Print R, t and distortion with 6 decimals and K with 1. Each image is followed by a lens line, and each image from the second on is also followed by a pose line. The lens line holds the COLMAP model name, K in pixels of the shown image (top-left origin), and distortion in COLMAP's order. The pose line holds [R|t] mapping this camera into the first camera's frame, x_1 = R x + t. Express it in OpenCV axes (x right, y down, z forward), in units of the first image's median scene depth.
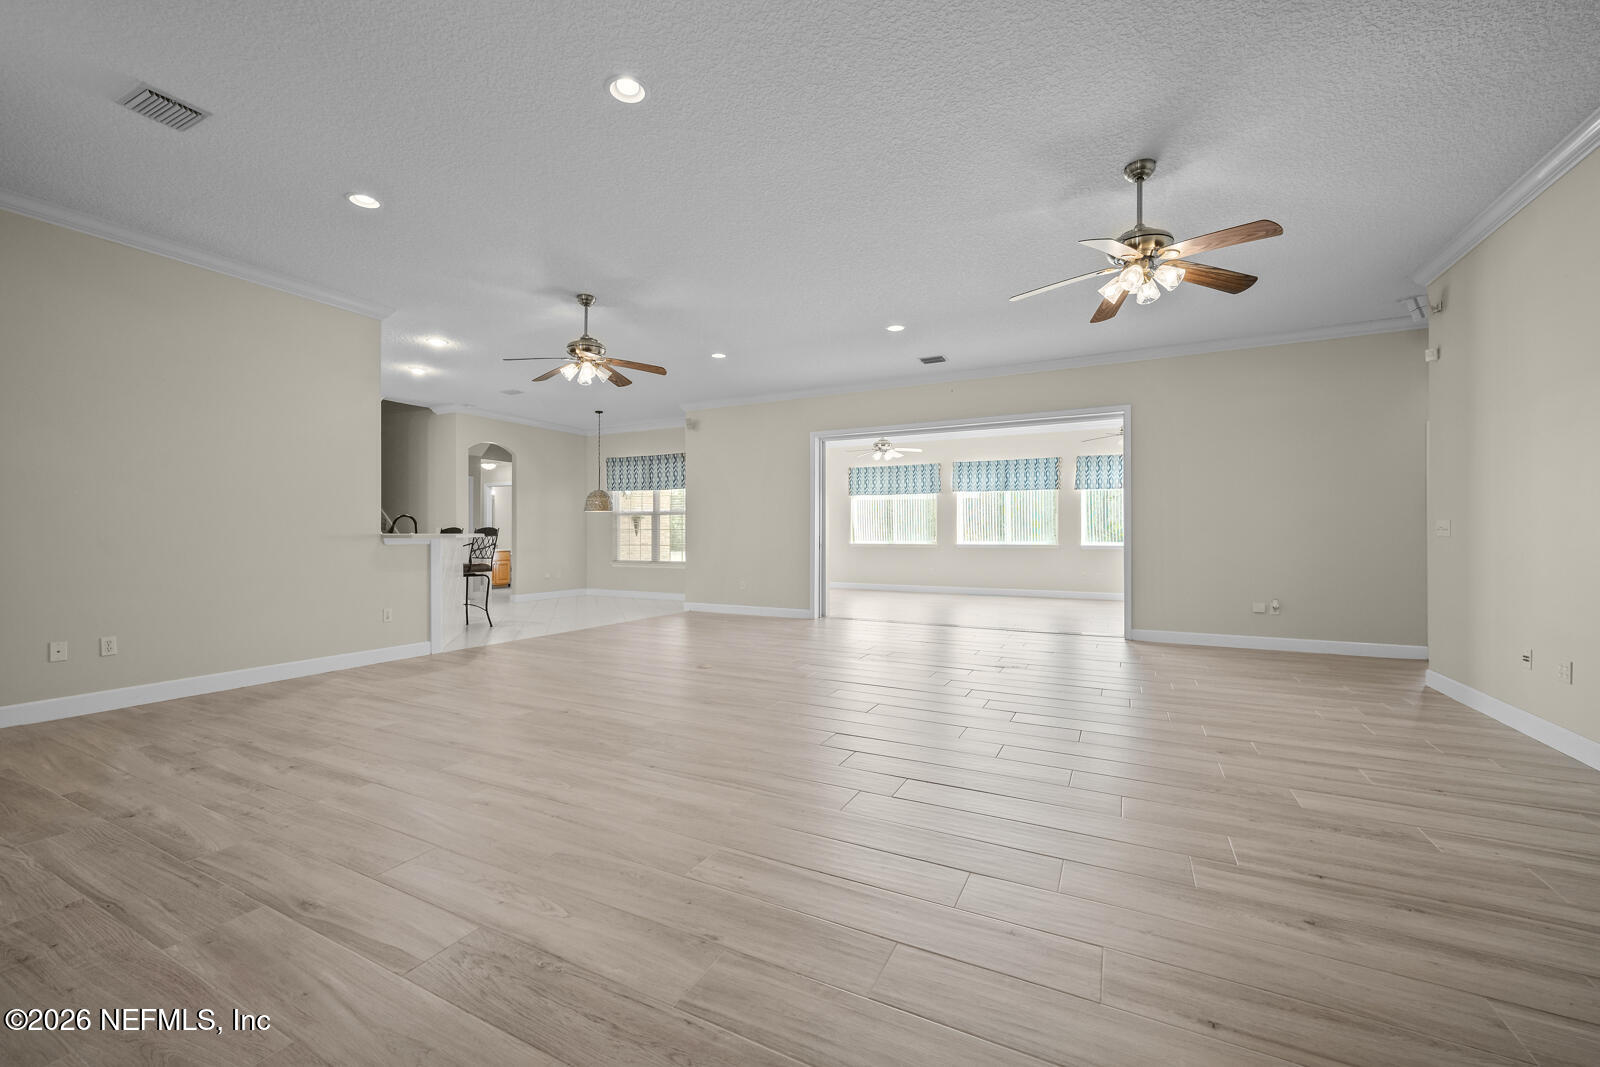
lens RADIAL K [[649.6, 0, 795.7], [0, 649.6, 530.5], [0, 0, 1]] dist [-0.003634, 0.001079]
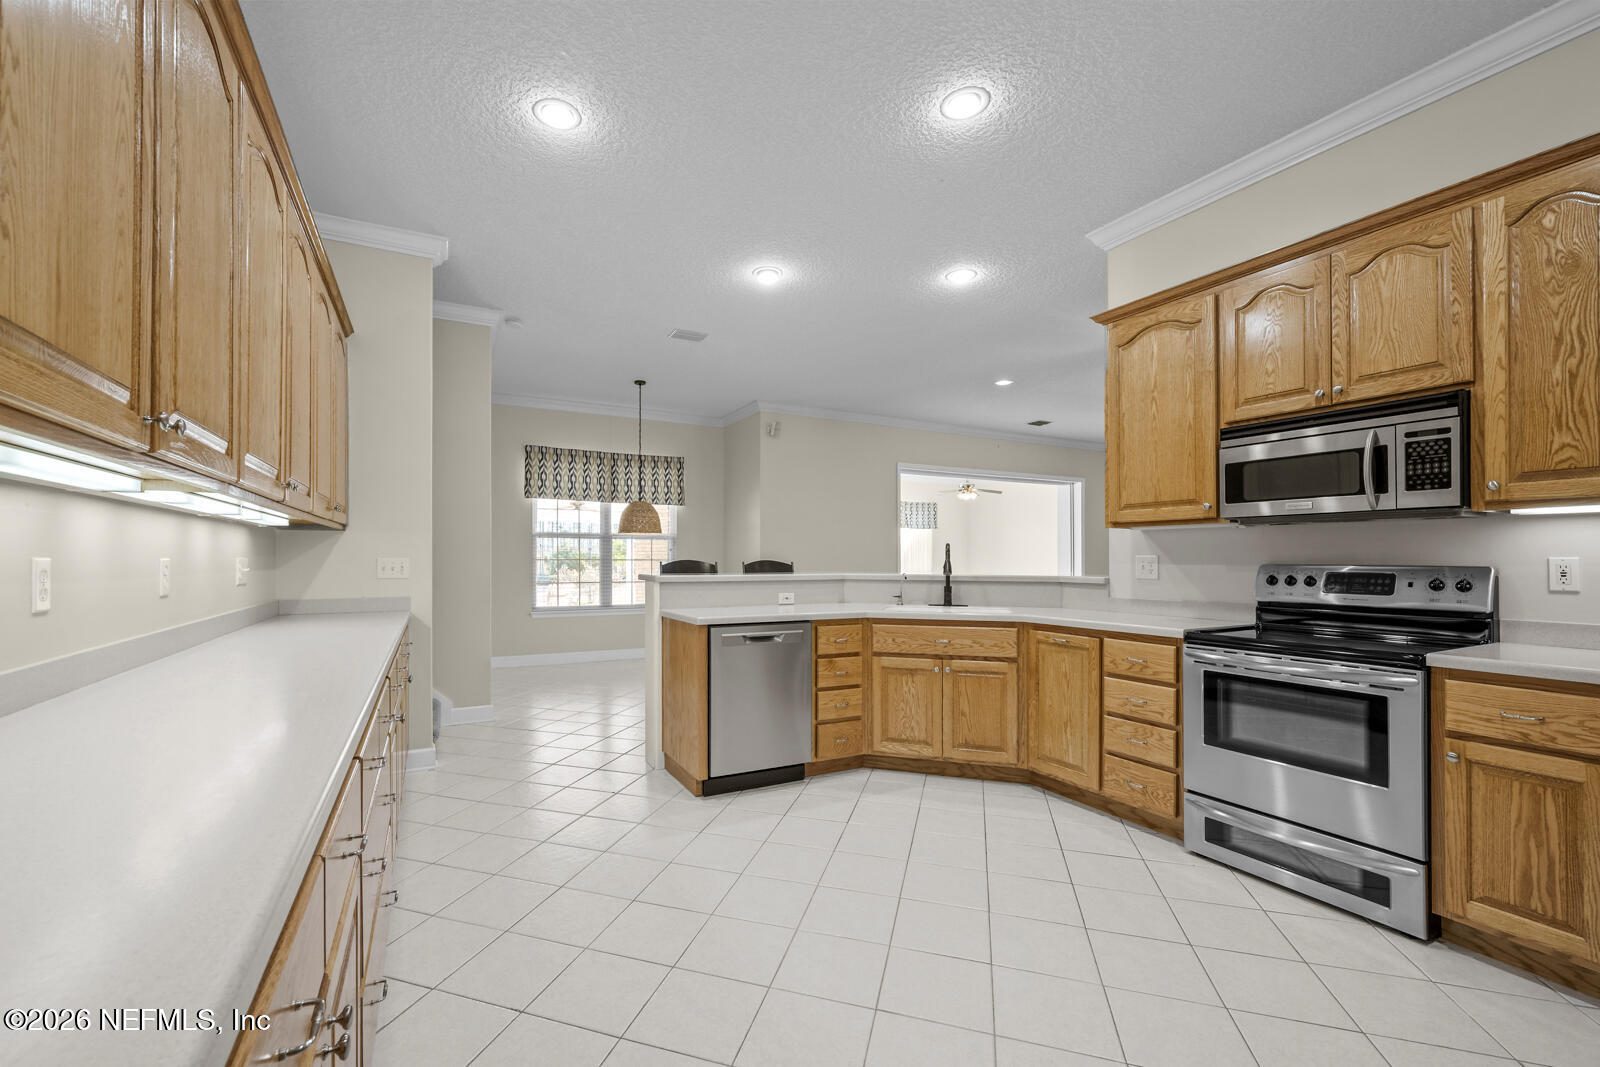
lens RADIAL K [[649.6, 0, 796.2], [0, 649.6, 548.0], [0, 0, 1]] dist [-0.003634, 0.001079]
pose [[0.553249, 0.014429, 0.832891, -1.930542], [-0.003793, 0.999883, -0.014802, -0.012770], [-0.833007, 0.005030, 0.553239, 1.276603]]
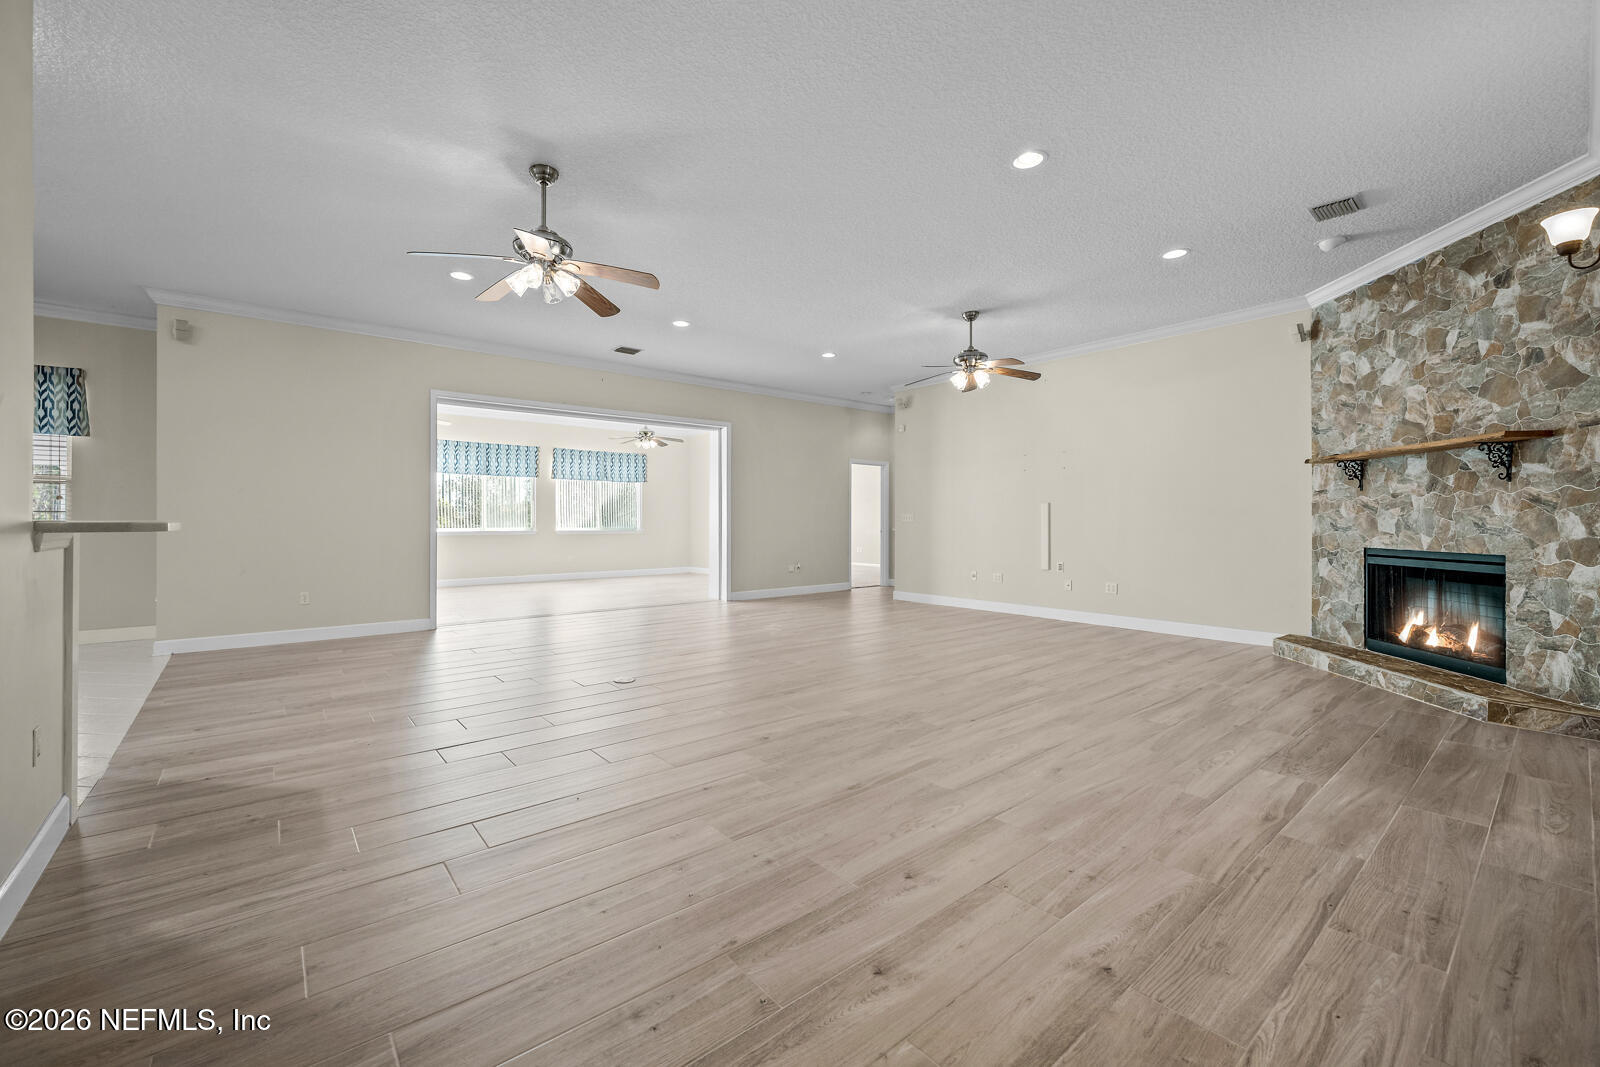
lens RADIAL K [[649.6, 0, 765.4], [0, 649.6, 520.5], [0, 0, 1]] dist [-0.003634, 0.001079]
pose [[0.401247, 0.000564, 0.915970, -1.292304], [-0.006436, 0.999977, 0.002203, 0.002876], [-0.915947, -0.006779, 0.401241, 0.784024]]
